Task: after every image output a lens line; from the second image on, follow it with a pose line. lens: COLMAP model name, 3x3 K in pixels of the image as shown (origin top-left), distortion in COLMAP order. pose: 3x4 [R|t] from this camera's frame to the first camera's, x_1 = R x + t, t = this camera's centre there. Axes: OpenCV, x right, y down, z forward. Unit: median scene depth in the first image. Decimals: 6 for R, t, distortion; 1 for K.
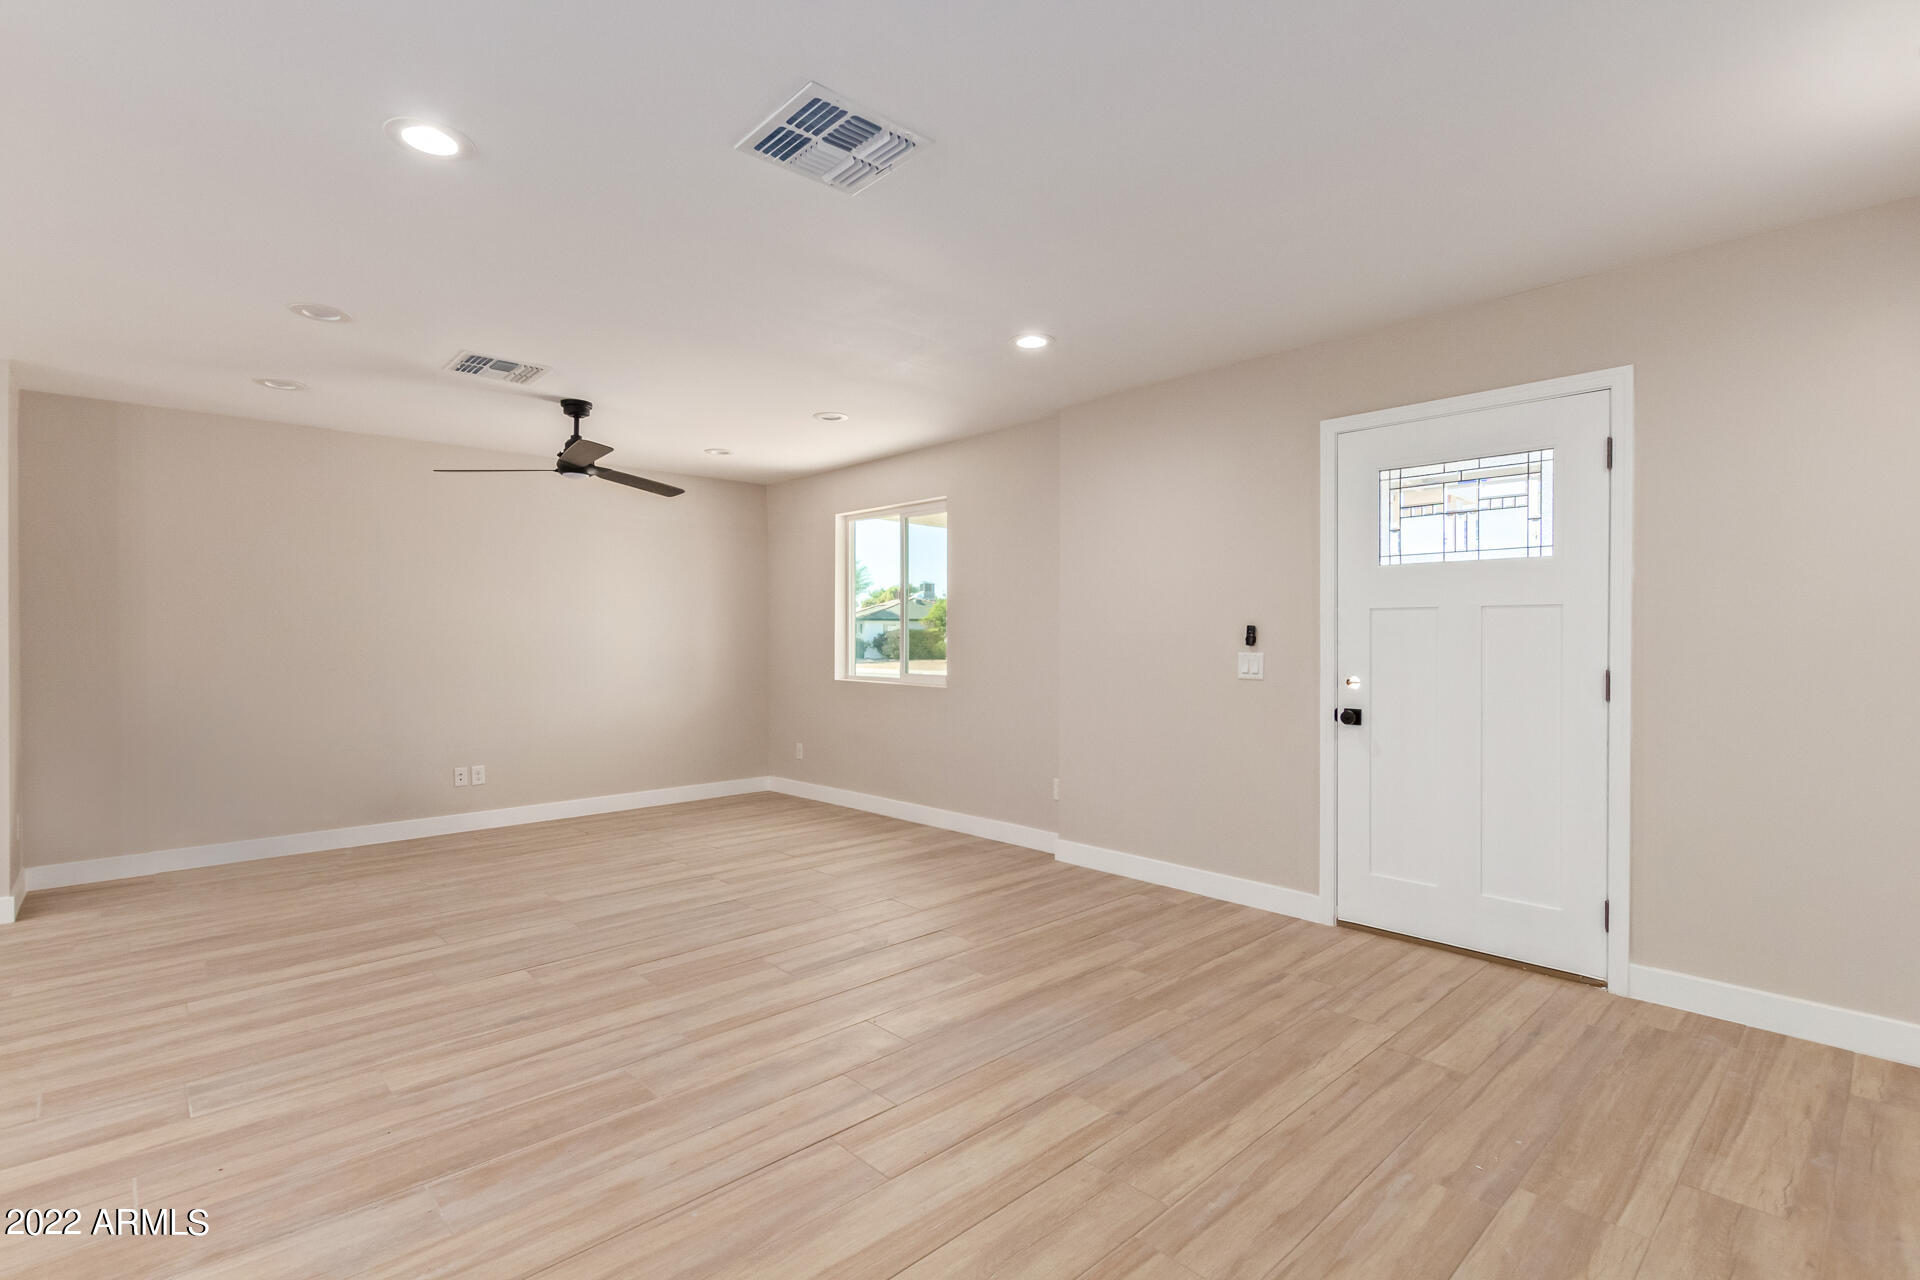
lens RADIAL K [[887.6, 0, 969.7], [0, 887.6, 635.8], [0, 0, 1]] dist [0.001966, -0.000621]
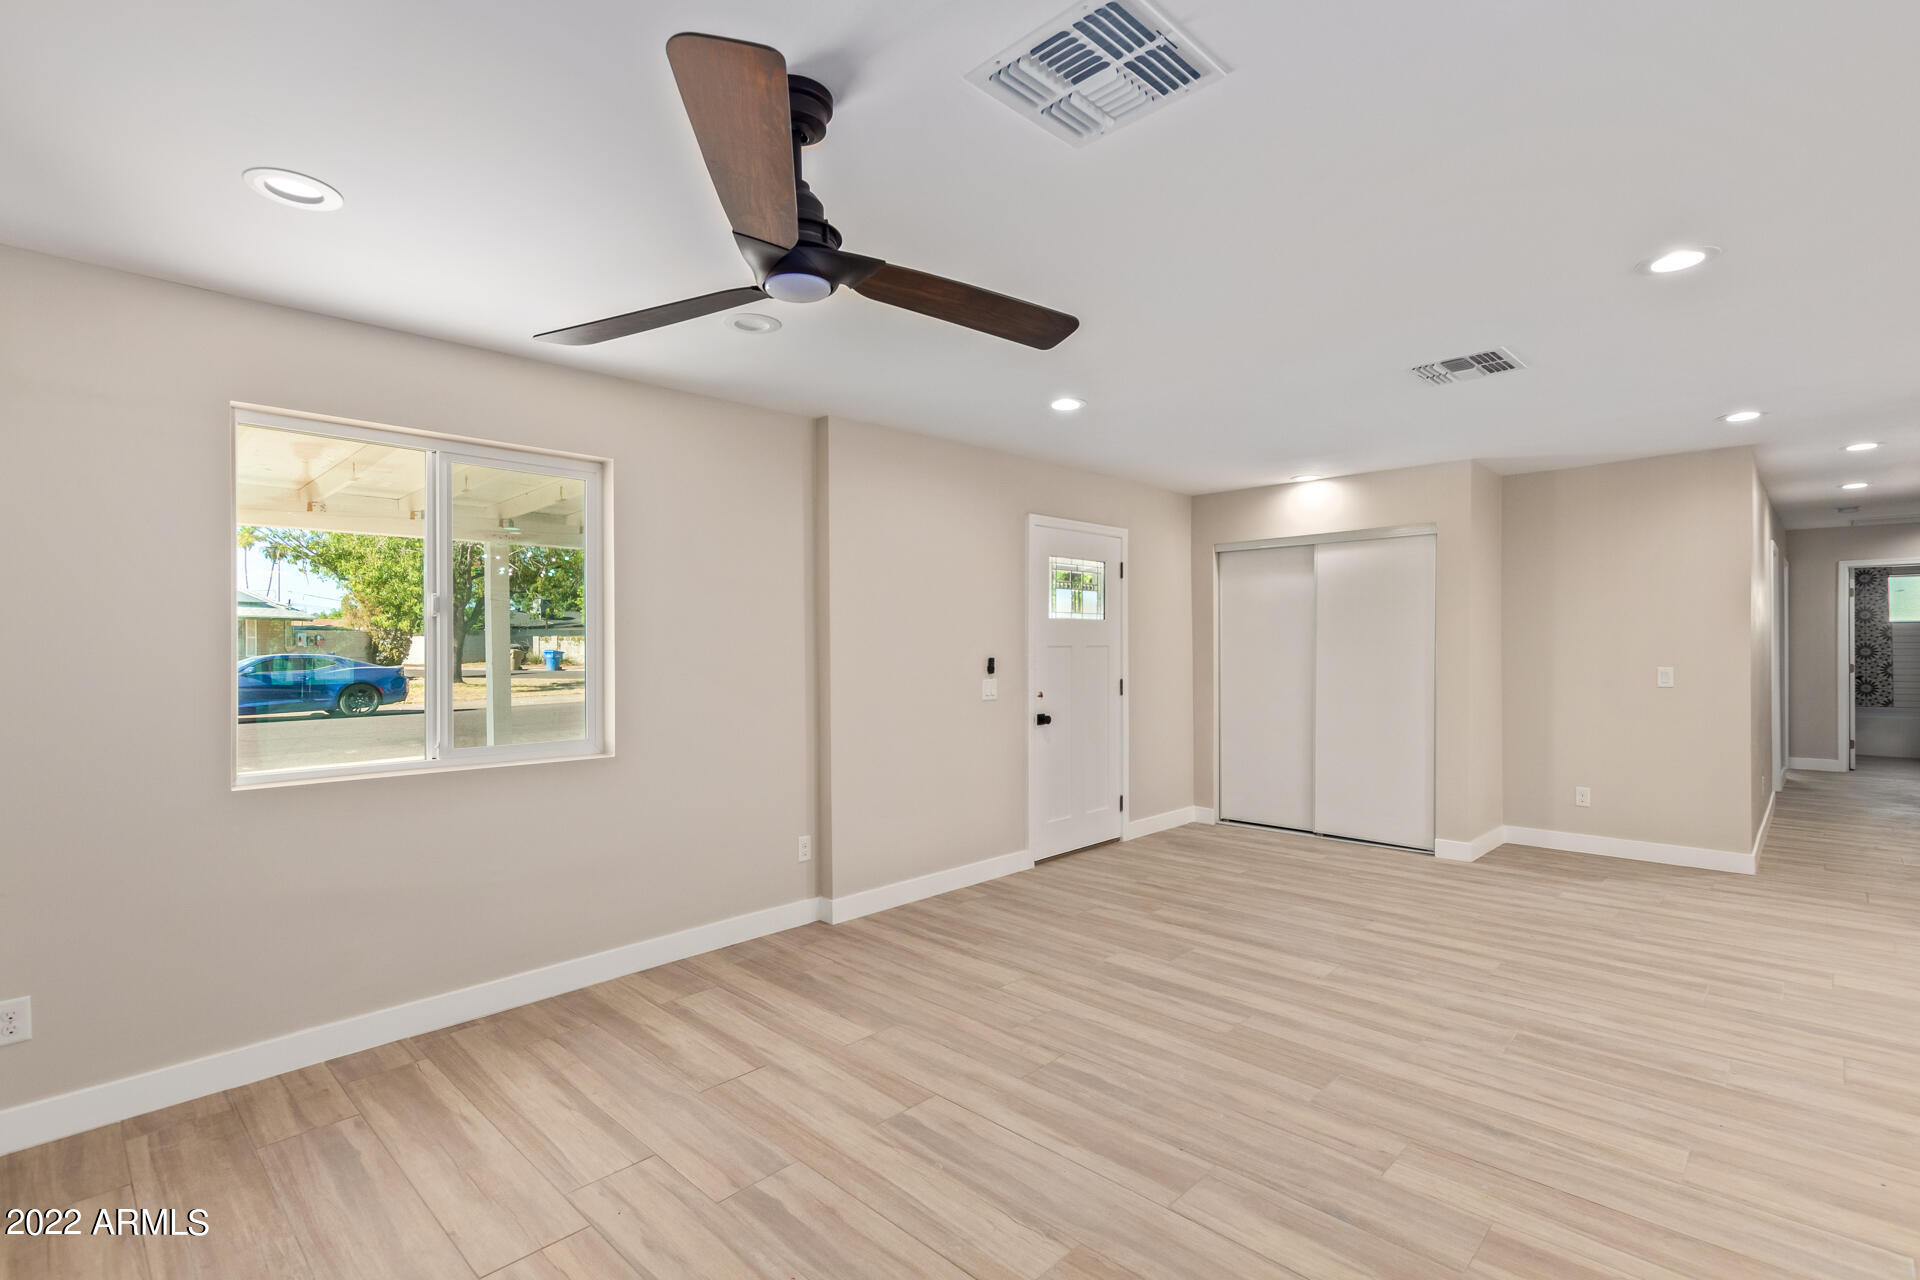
lens RADIAL K [[881.4, 0, 960.0], [0, 881.4, 640.0], [0, 0, 1]] dist [0.000754, -0.000899]
pose [[-0.028628, 0.005883, 0.999573, -1.152040], [0.004535, 0.999973, -0.005756, -0.036819], [-0.999580, 0.004369, -0.028654, 1.314897]]
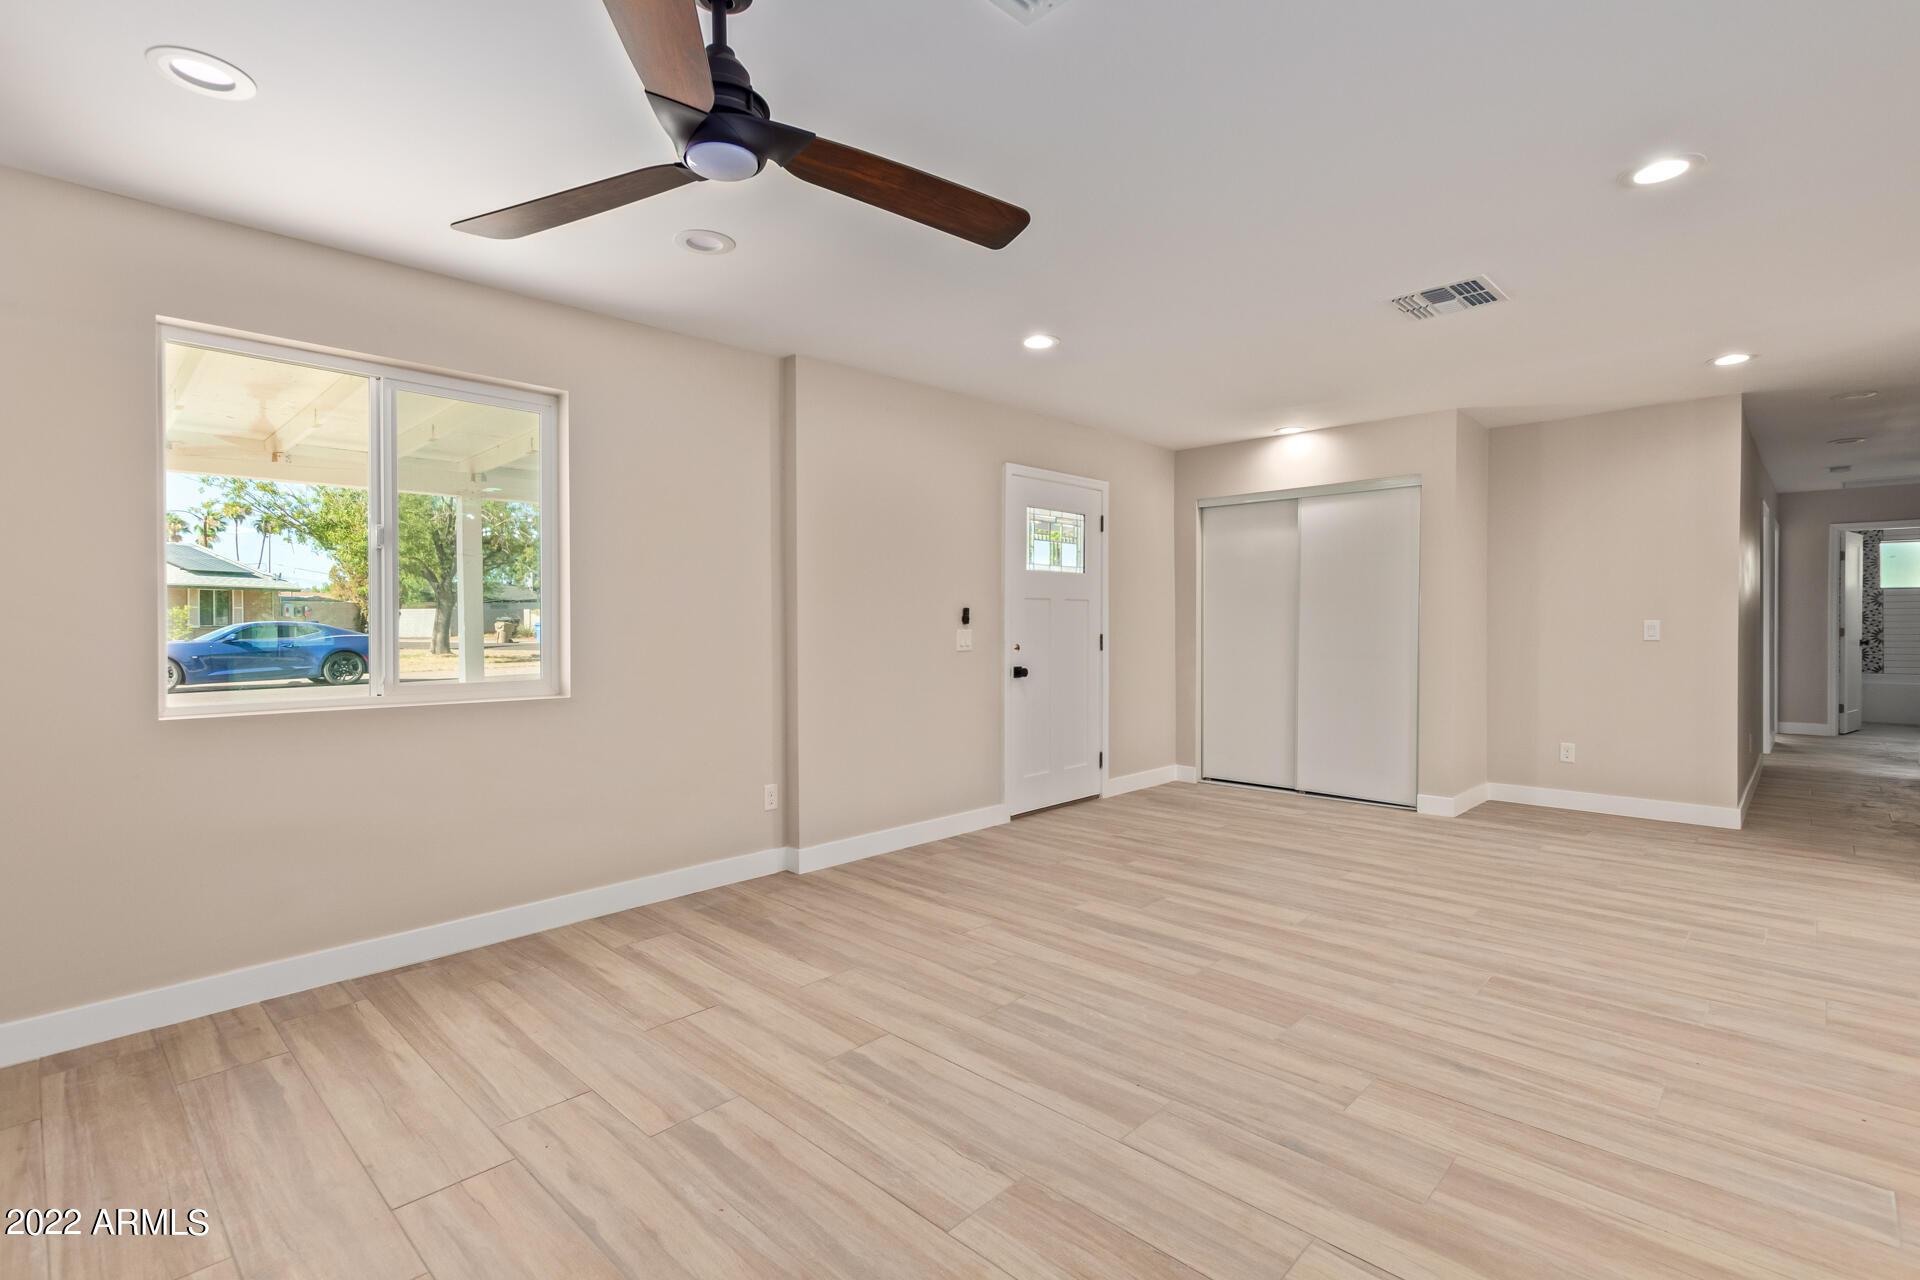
lens RADIAL K [[881.5, 0, 957.3], [0, 881.5, 624.4], [0, 0, 1]] dist [0.000736, -0.000634]
pose [[-0.031686, -0.002755, 0.999494, -1.123980], [0.002626, 0.999993, 0.002840, 0.009690], [-0.999494, 0.002714, -0.031678, 1.279325]]
